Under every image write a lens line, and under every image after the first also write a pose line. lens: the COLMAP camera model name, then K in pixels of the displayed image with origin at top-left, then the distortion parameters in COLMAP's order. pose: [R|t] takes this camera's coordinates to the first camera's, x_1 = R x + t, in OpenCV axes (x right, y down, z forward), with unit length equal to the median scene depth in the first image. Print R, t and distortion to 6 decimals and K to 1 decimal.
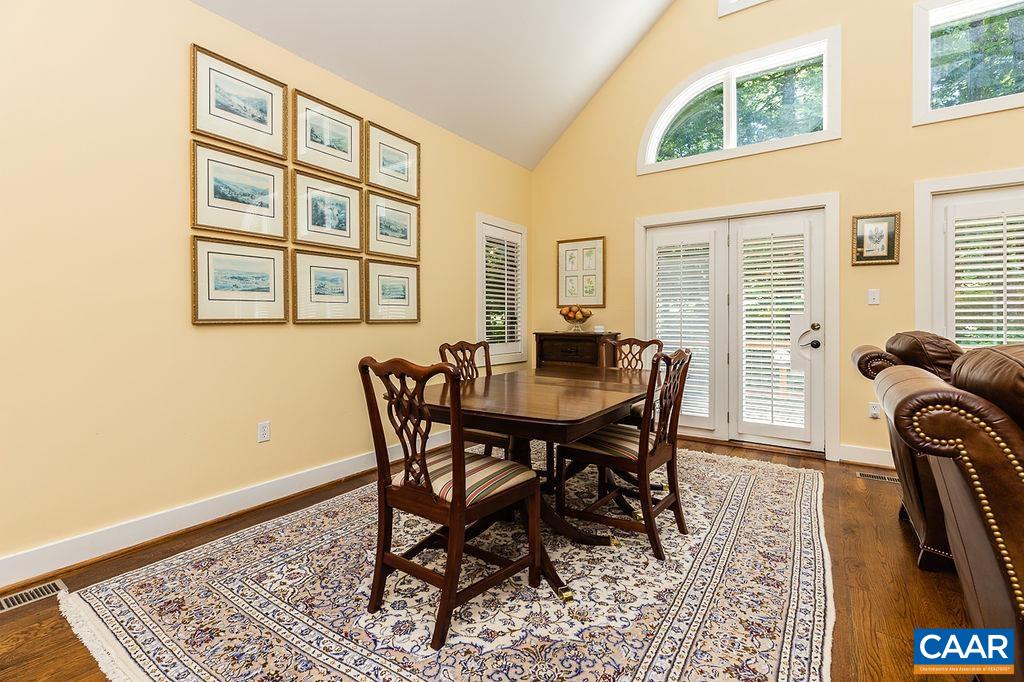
lens RADIAL K [[459.7, 0, 527.4], [0, 459.7, 349.4], [0, 0, 1]] dist [0.006077, 0.000416]
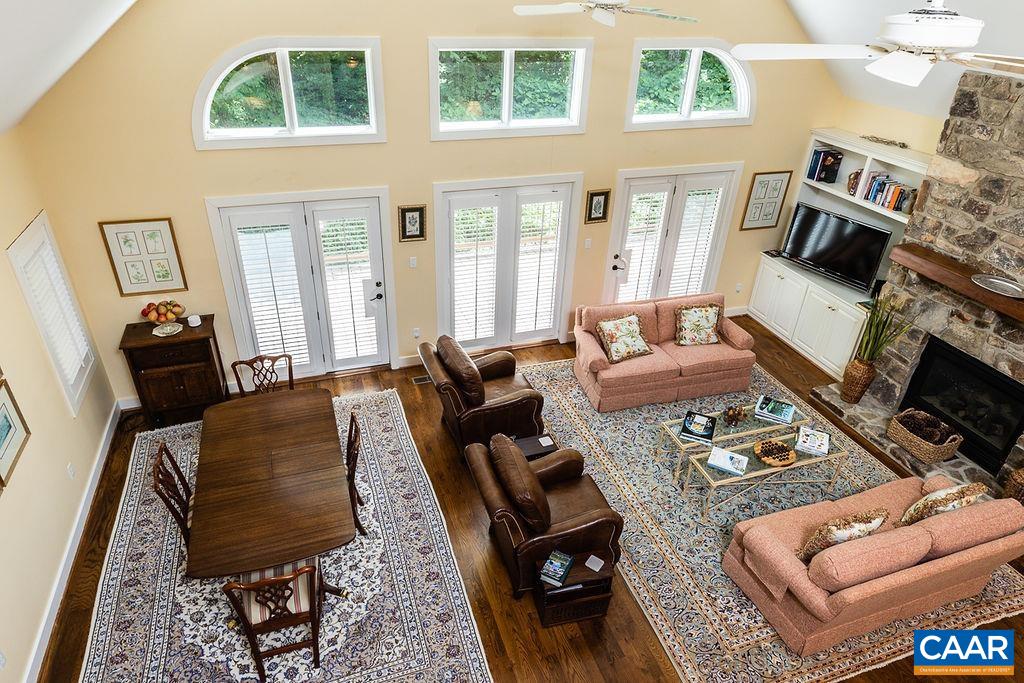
lens RADIAL K [[577.3, 0, 513.4], [0, 577.3, 349.4], [0, 0, 1]] dist [0.014947, -0.004592]
pose [[0.594209, -0.379992, 0.708887, -0.781751], [-0.050300, 0.862079, 0.504272, -1.507450], [-0.802736, -0.335300, 0.493141, -0.368136]]
